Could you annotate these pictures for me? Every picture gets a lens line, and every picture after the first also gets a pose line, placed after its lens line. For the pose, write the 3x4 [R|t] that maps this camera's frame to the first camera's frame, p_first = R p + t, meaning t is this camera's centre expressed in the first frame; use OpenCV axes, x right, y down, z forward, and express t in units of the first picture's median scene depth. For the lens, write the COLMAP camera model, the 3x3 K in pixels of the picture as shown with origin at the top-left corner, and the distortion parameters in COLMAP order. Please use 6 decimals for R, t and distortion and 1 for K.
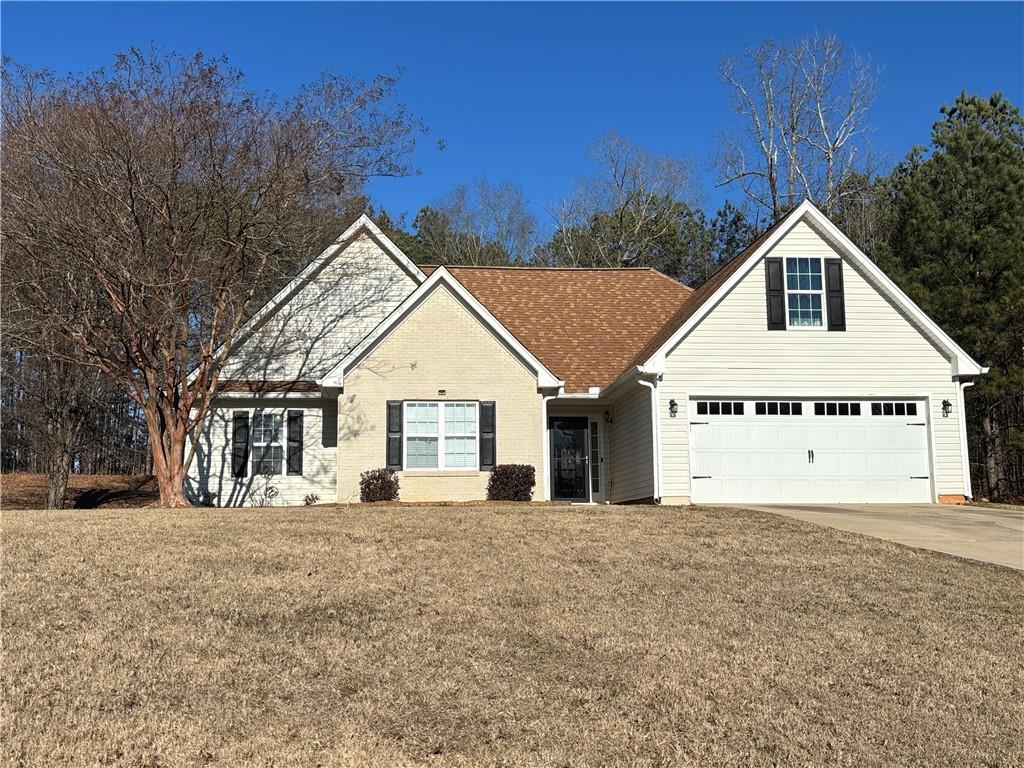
lens RADIAL K [[1073.4, 0, 511.1], [0, 1073.4, 380.2], [0, 0, 1]] dist [0.021828, 0.000000]
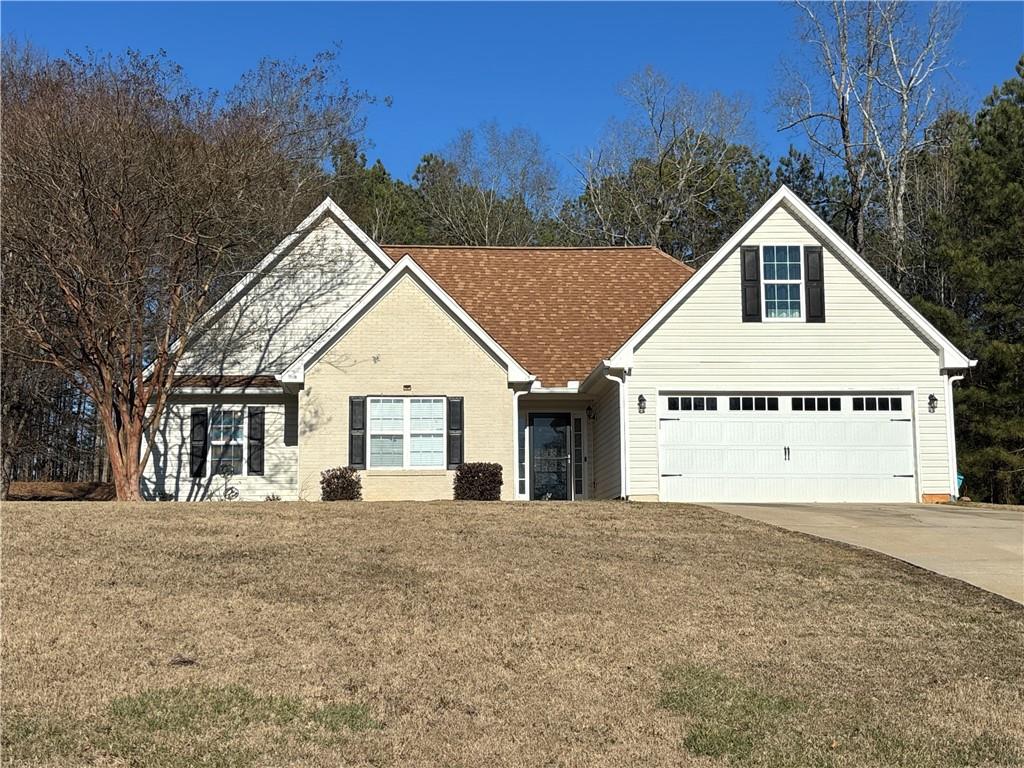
lens RADIAL K [[1398.7, 0, 513.1], [0, 1398.7, 387.1], [0, 0, 1]] dist [0.029070, 0.000000]
pose [[0.999465, -0.002441, -0.032600, 0.072008], [0.002985, 0.999857, 0.016632, -0.009569], [0.032555, -0.016721, 0.999330, -0.244348]]
